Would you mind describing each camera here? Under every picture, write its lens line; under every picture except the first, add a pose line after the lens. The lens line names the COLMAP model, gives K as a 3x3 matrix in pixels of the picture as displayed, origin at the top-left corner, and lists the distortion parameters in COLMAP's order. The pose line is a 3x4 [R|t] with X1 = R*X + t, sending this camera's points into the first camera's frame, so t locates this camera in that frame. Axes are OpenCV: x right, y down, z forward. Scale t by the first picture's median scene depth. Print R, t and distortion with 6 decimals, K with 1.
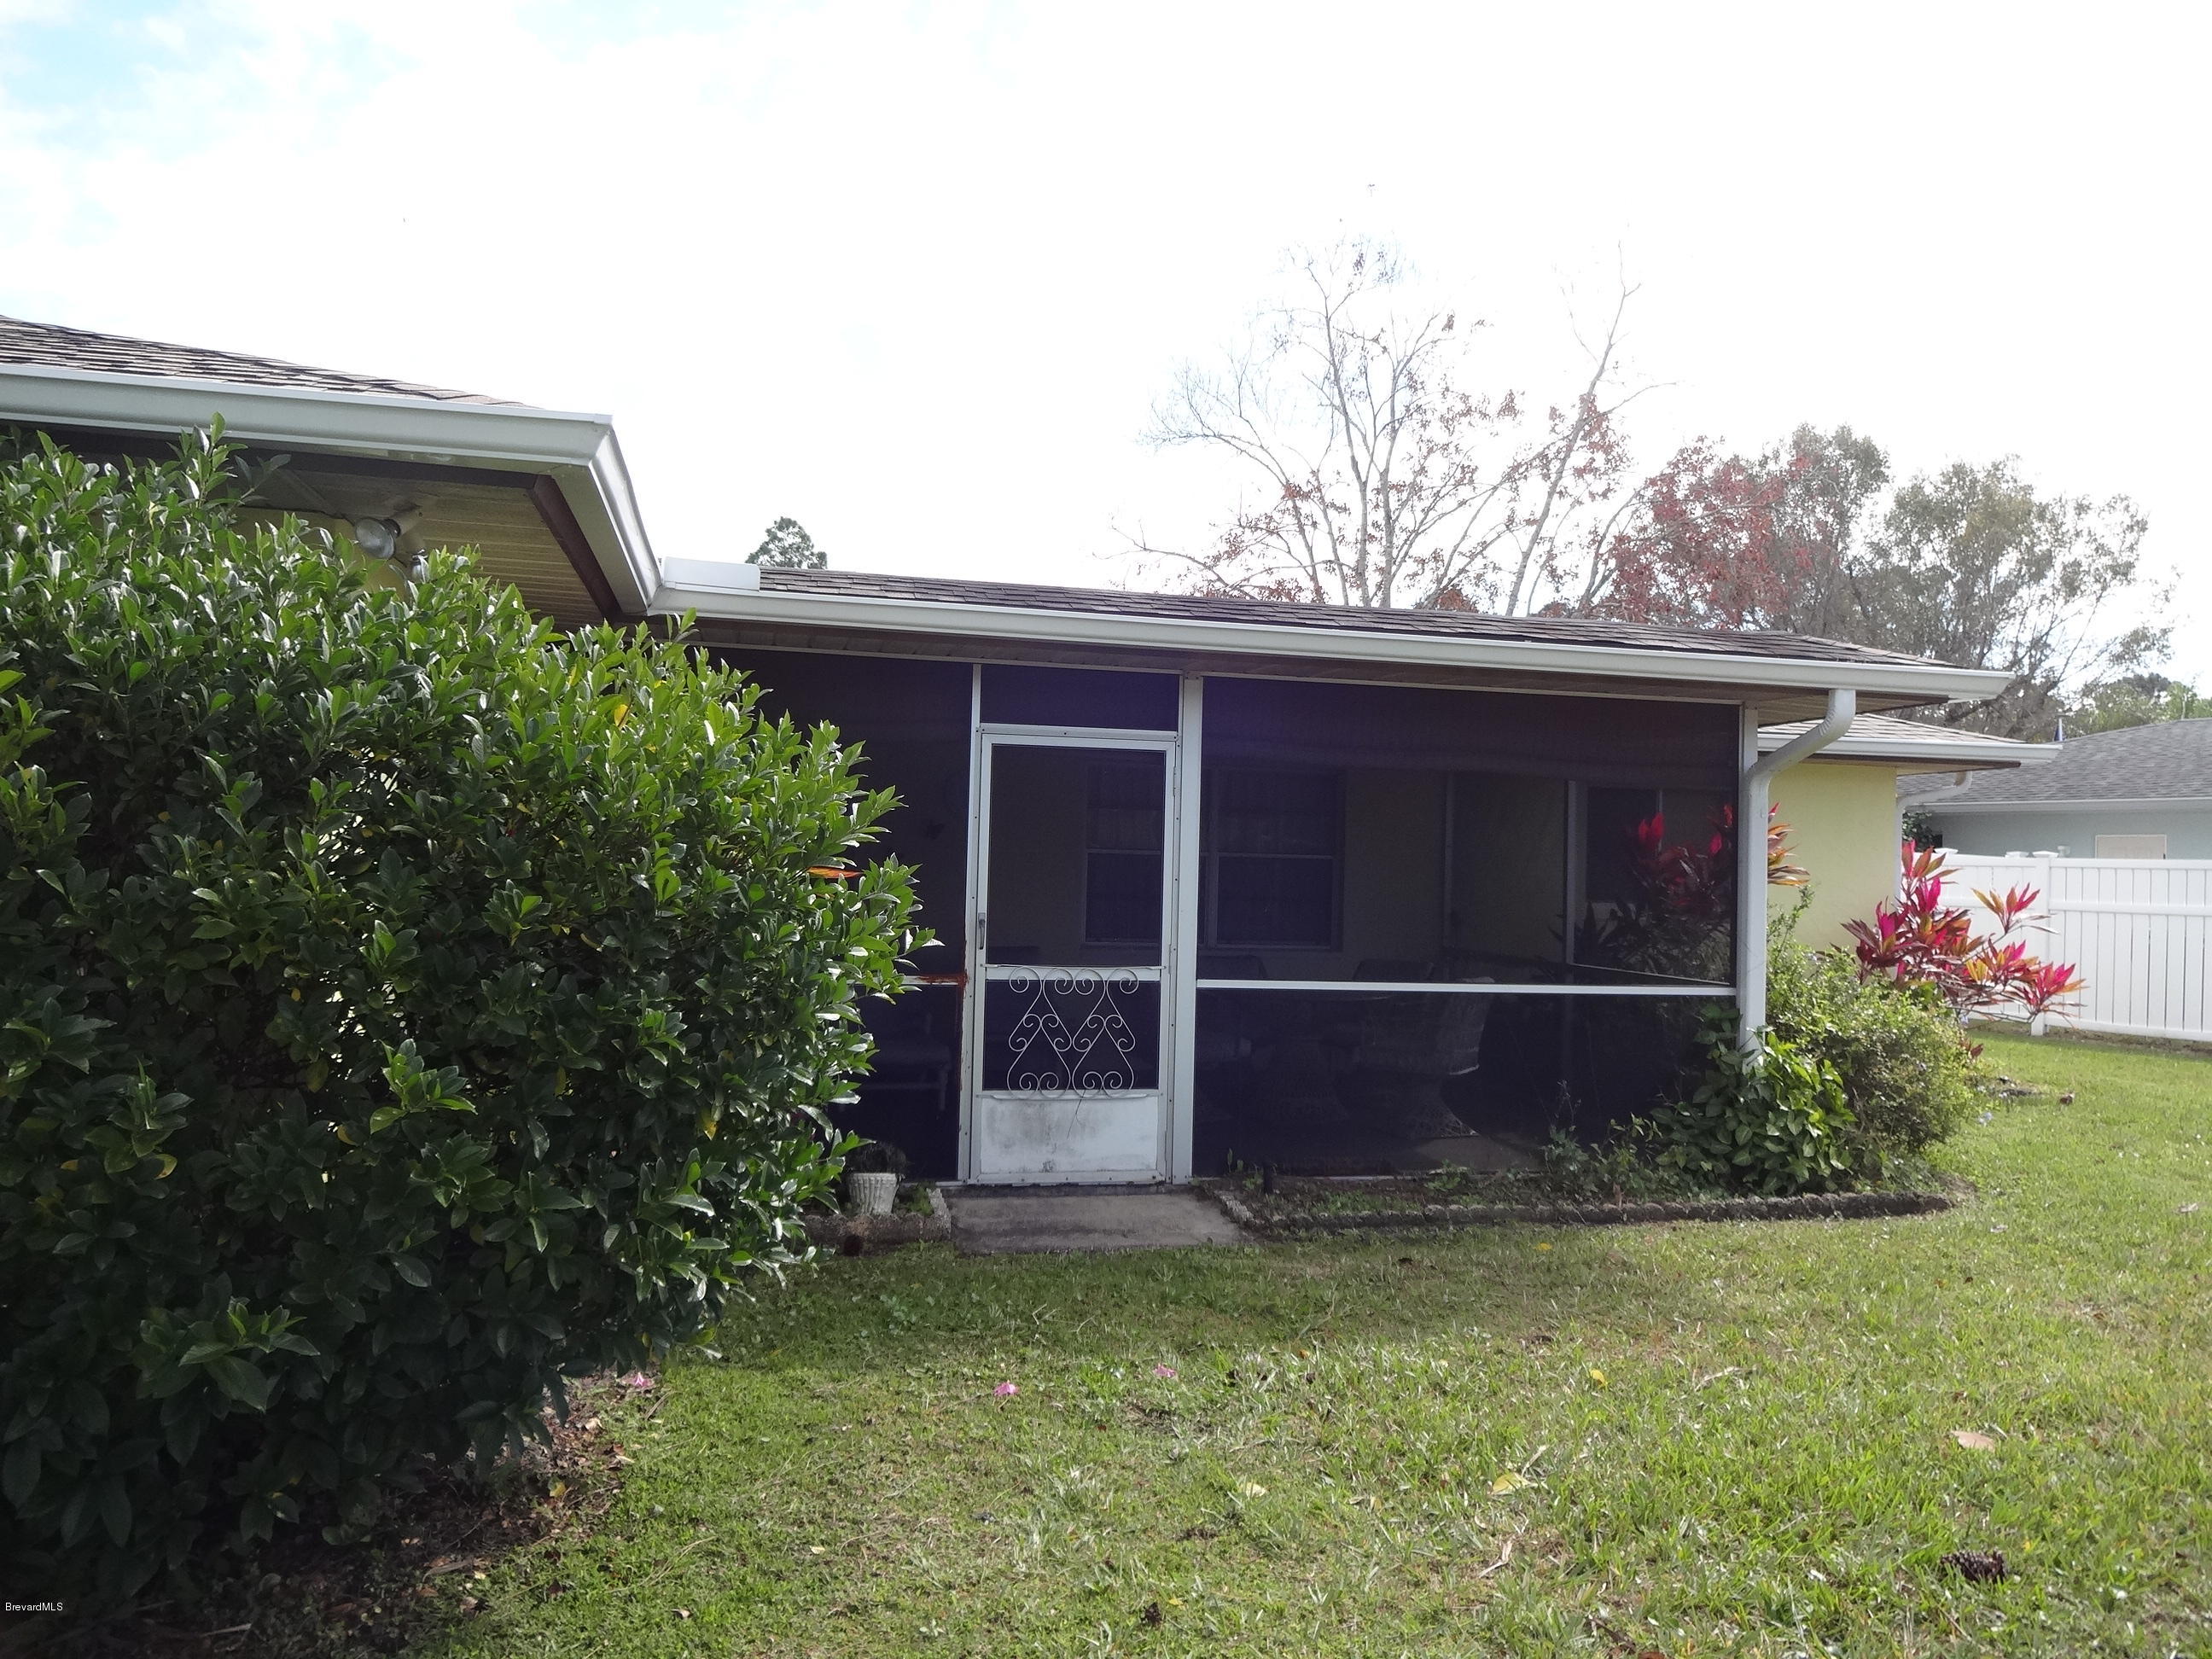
lens RADIAL K [[1597.2, 0, 1101.7], [0, 1597.2, 818.1], [0, 0, 1]] dist [-0.027352, 0.003388]
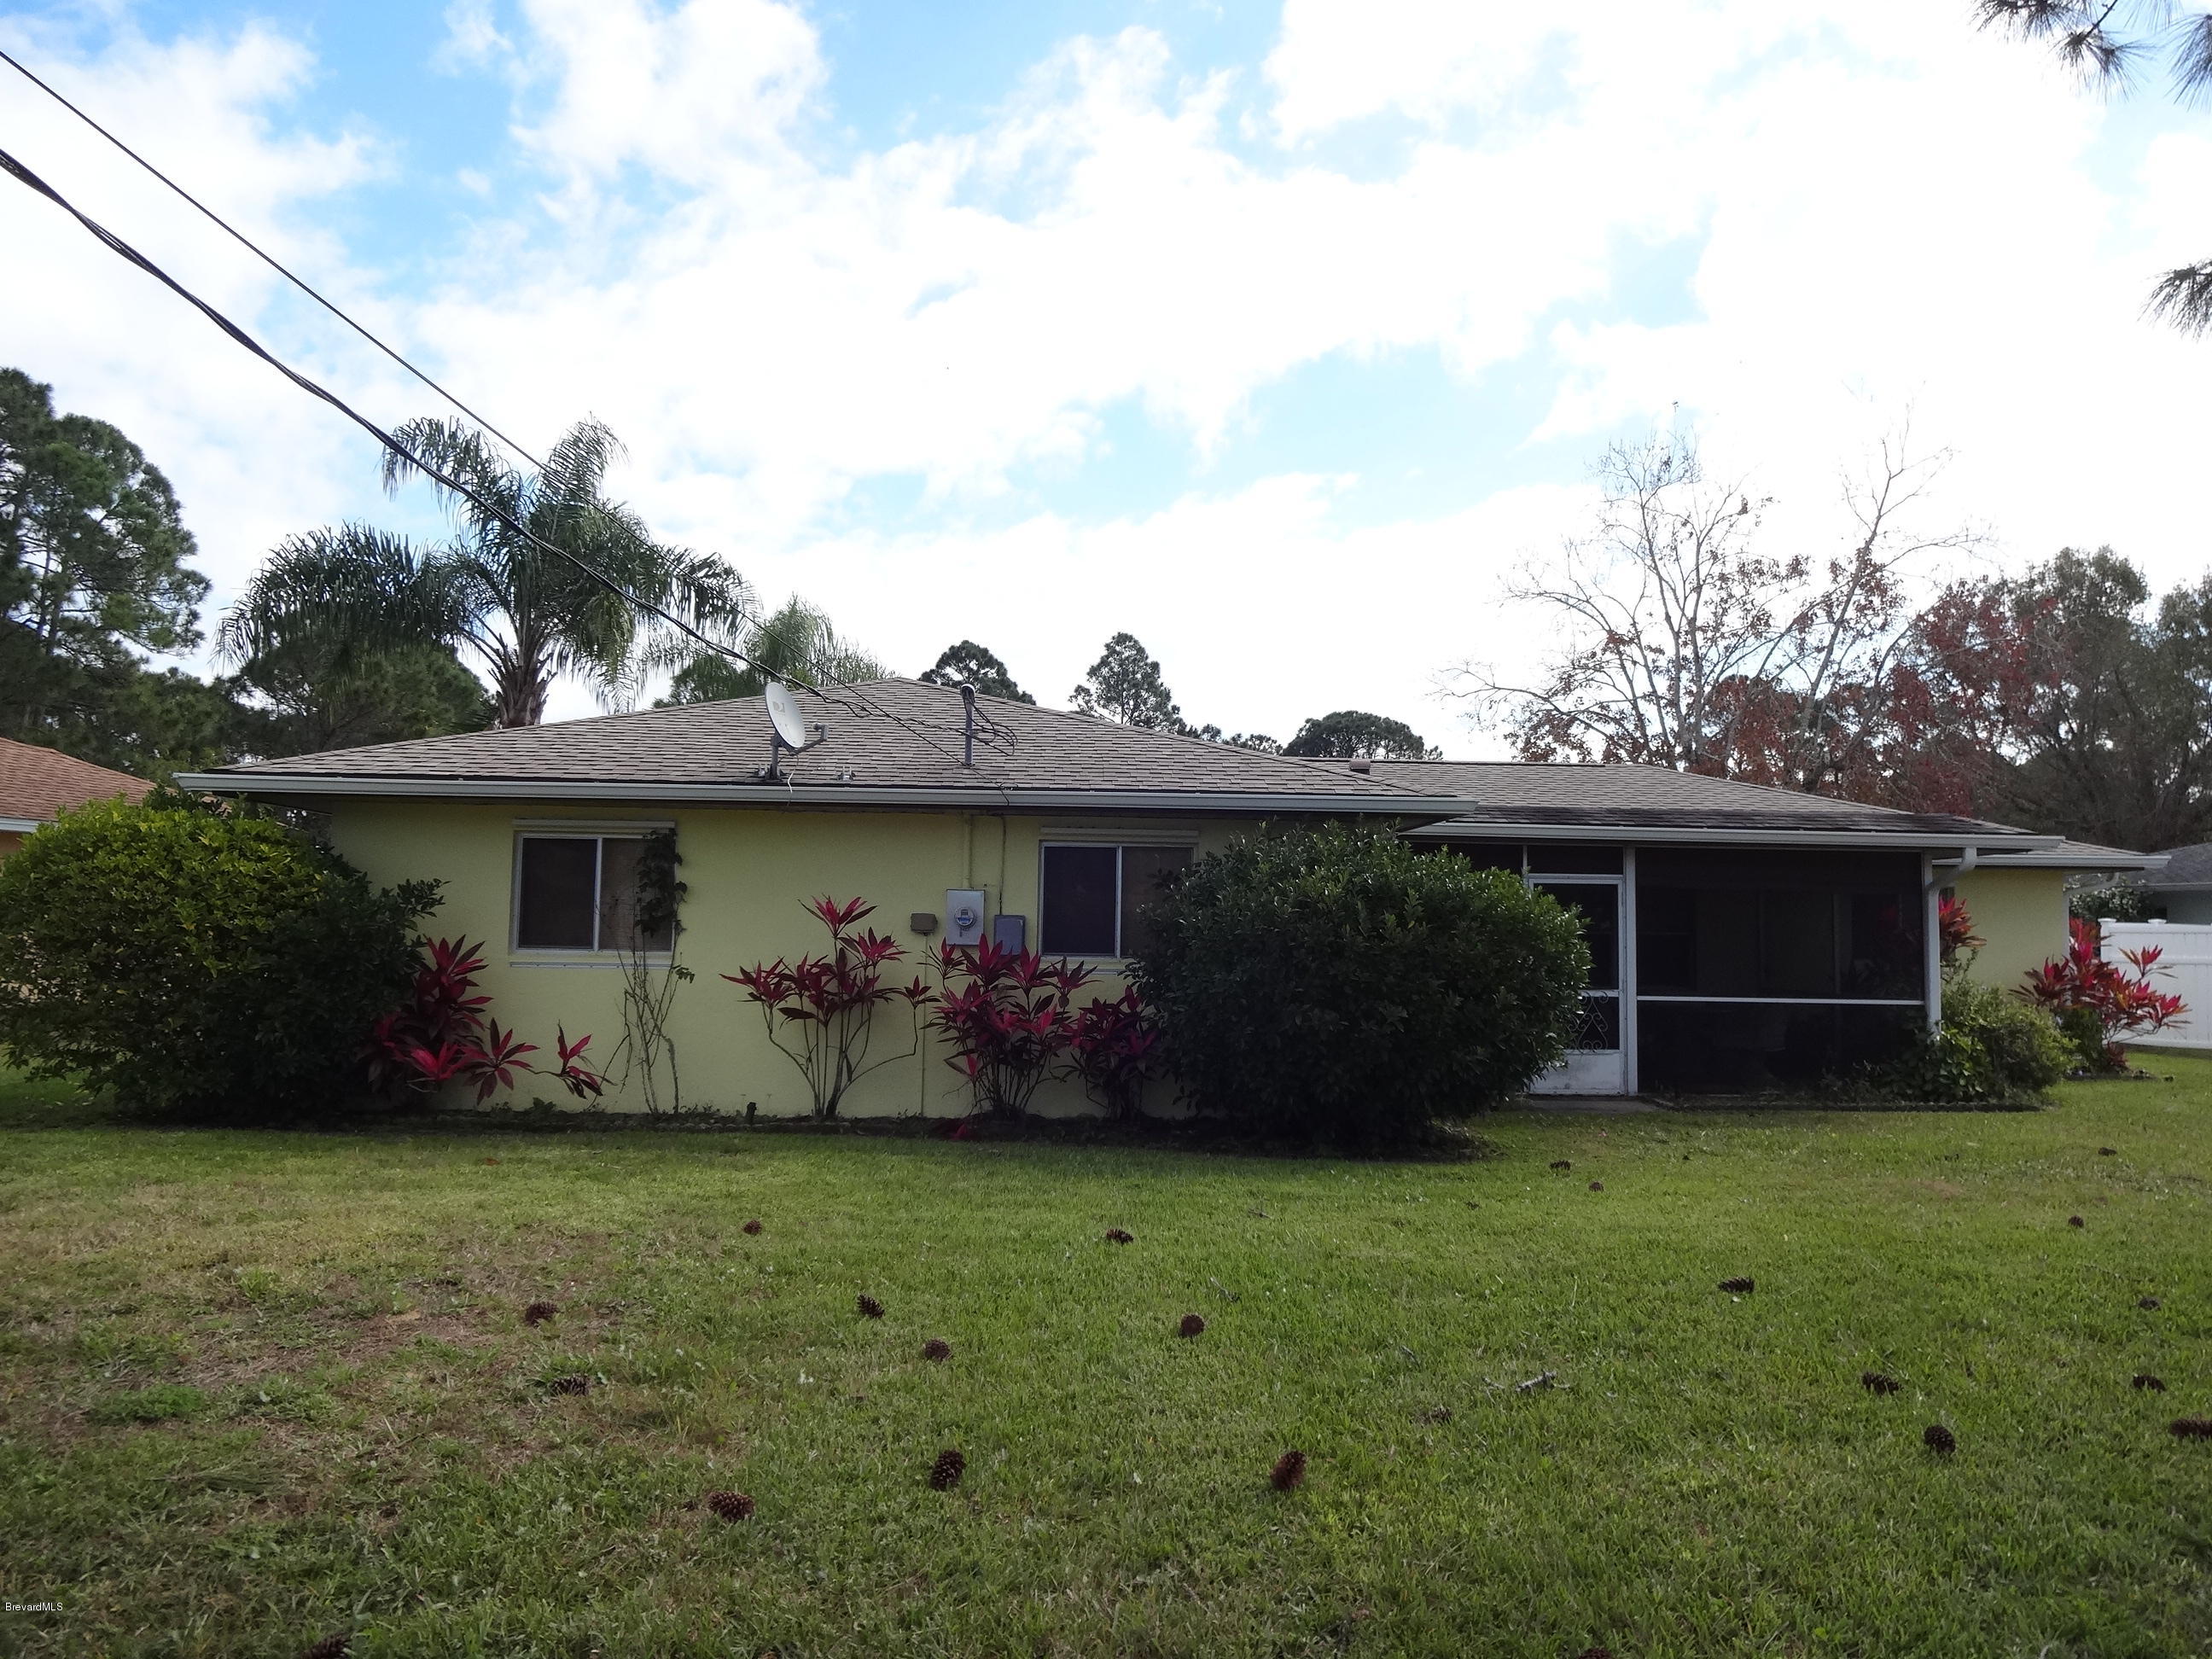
lens RADIAL K [[1610.5, 0, 1073.7], [0, 1610.5, 829.3], [0, 0, 1]] dist [-0.032283, 0.003605]
pose [[0.982741, -0.023934, -0.183430, -0.074310], [0.016617, 0.999008, -0.041325, -0.010922], [0.184237, 0.037564, 0.982164, -0.321949]]
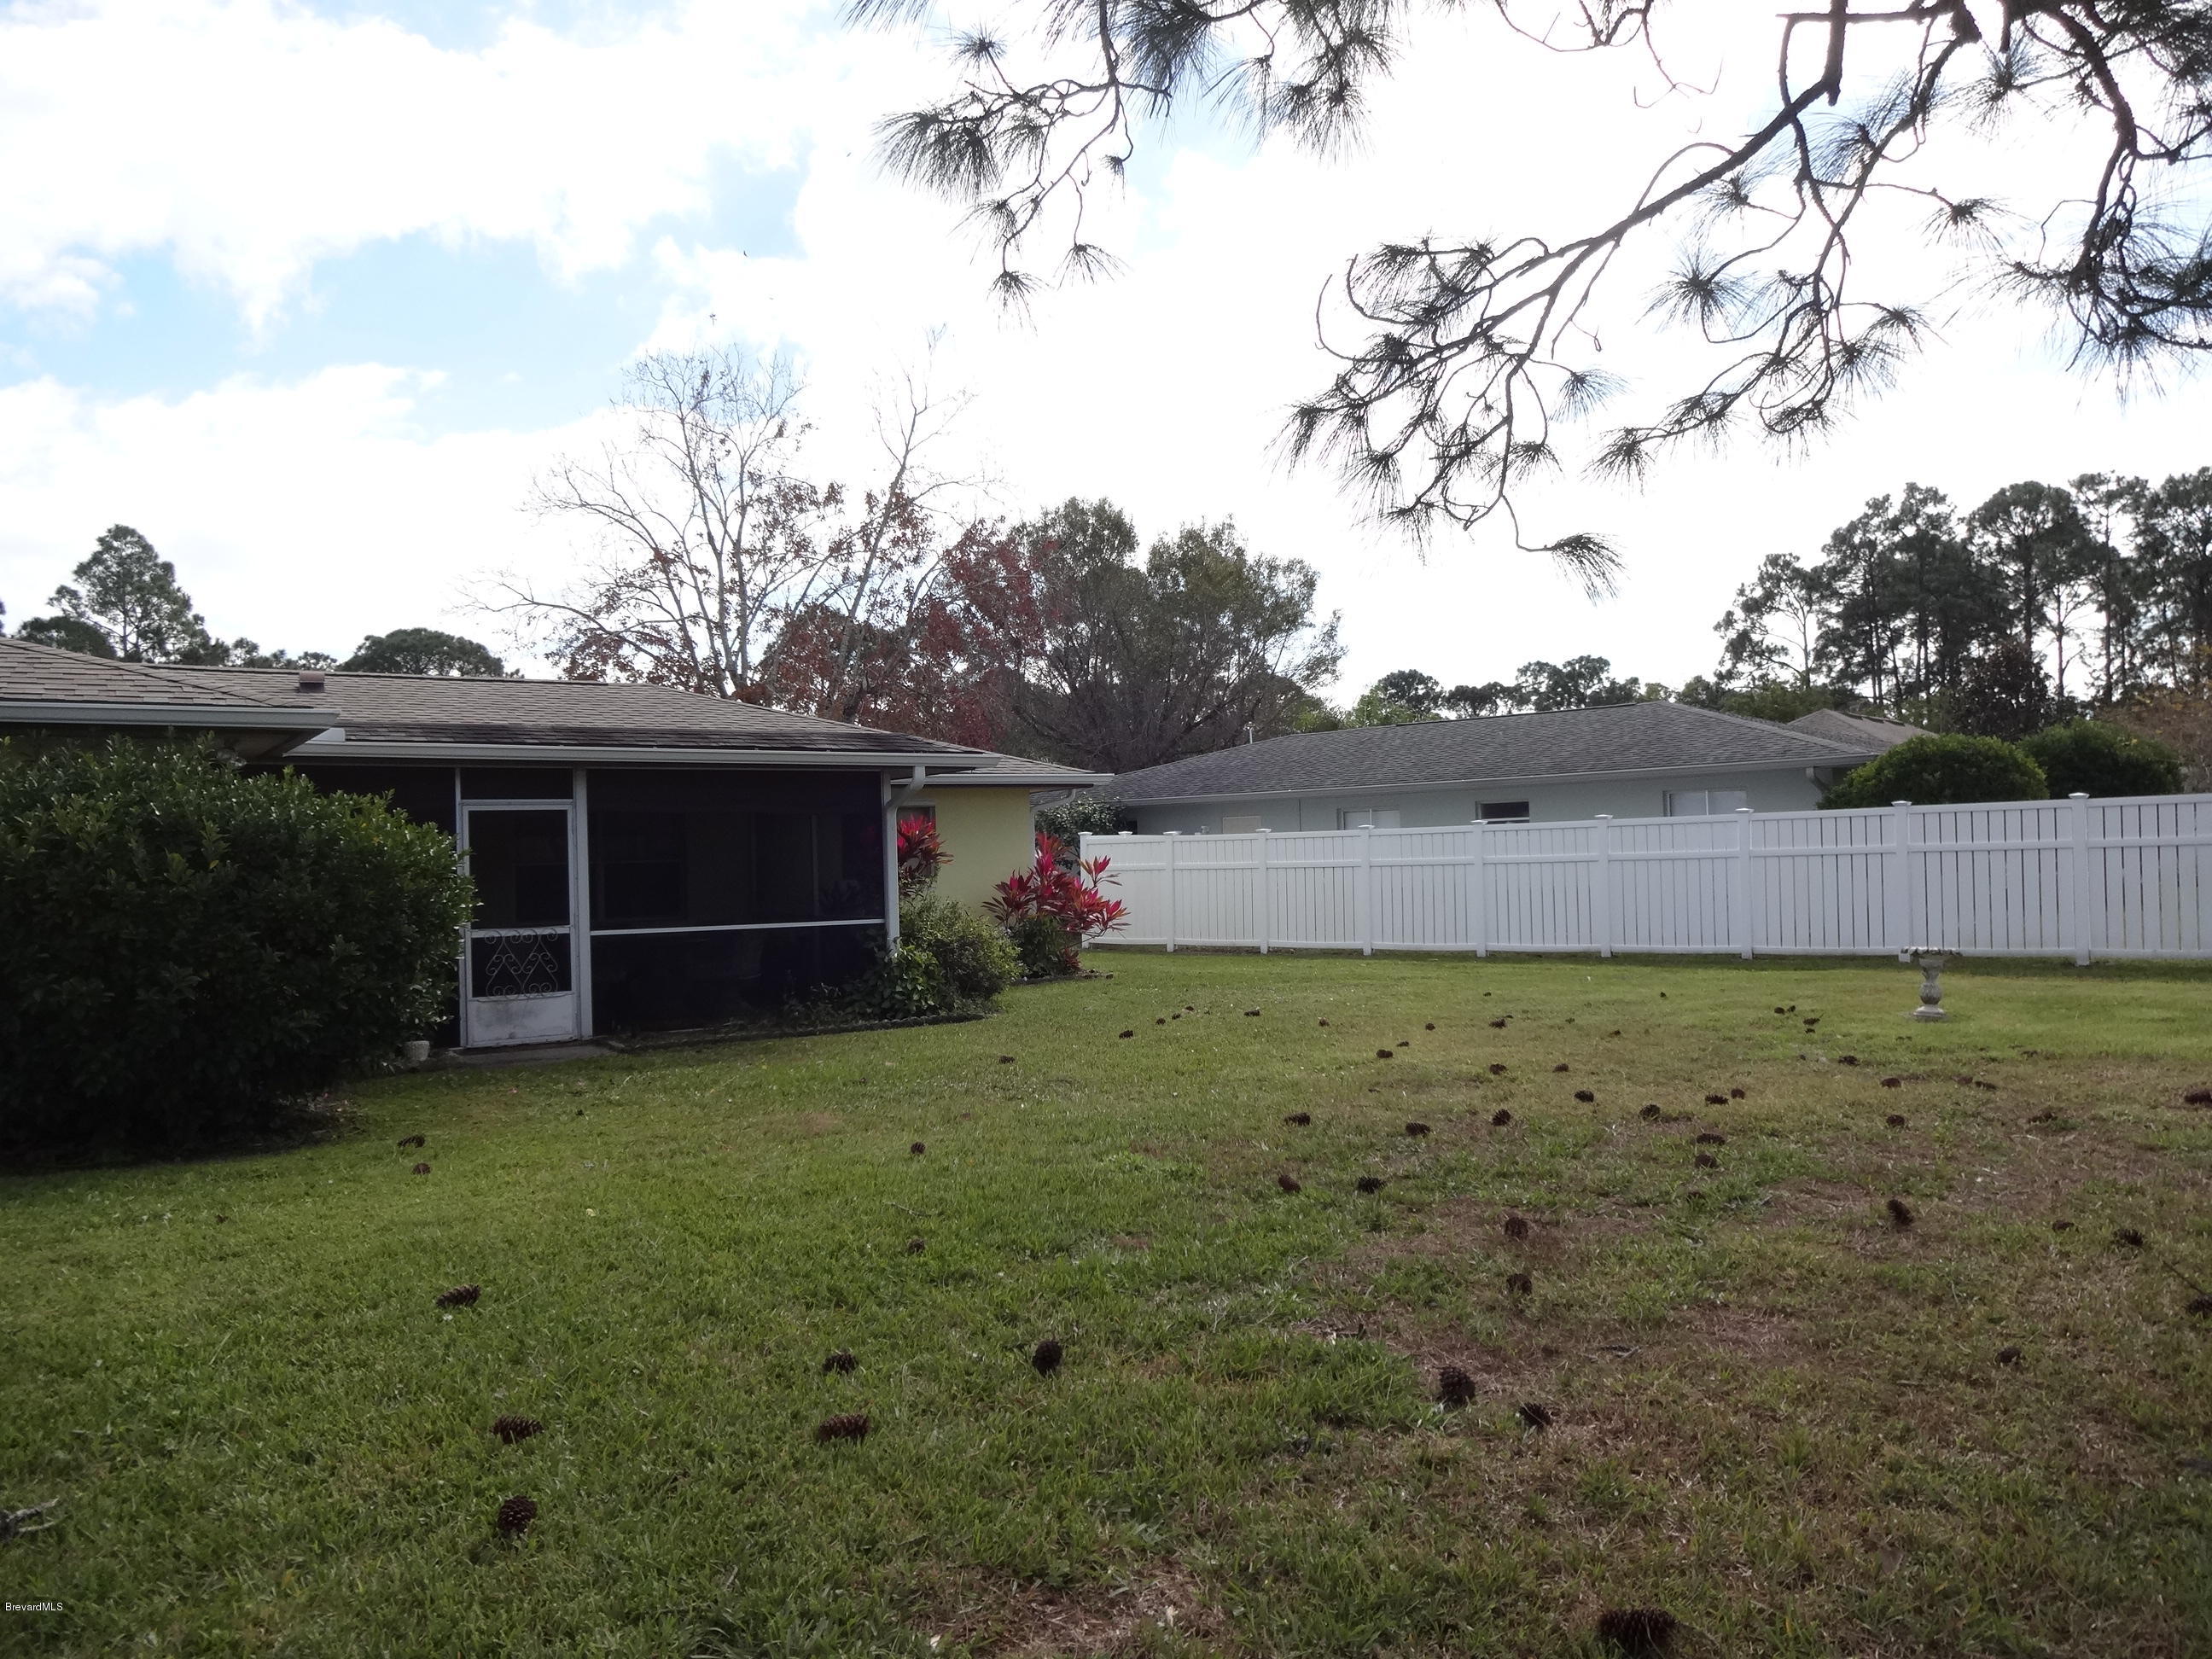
lens RADIAL K [[1624.6, 0, 1106.0], [0, 1624.6, 829.5], [0, 0, 1]] dist [0.001068, -0.026376]
pose [[0.932976, -0.045530, 0.357047, -0.014195], [0.041612, 0.998960, 0.018651, -0.007993], [-0.357524, -0.002544, 0.933900, -0.278140]]
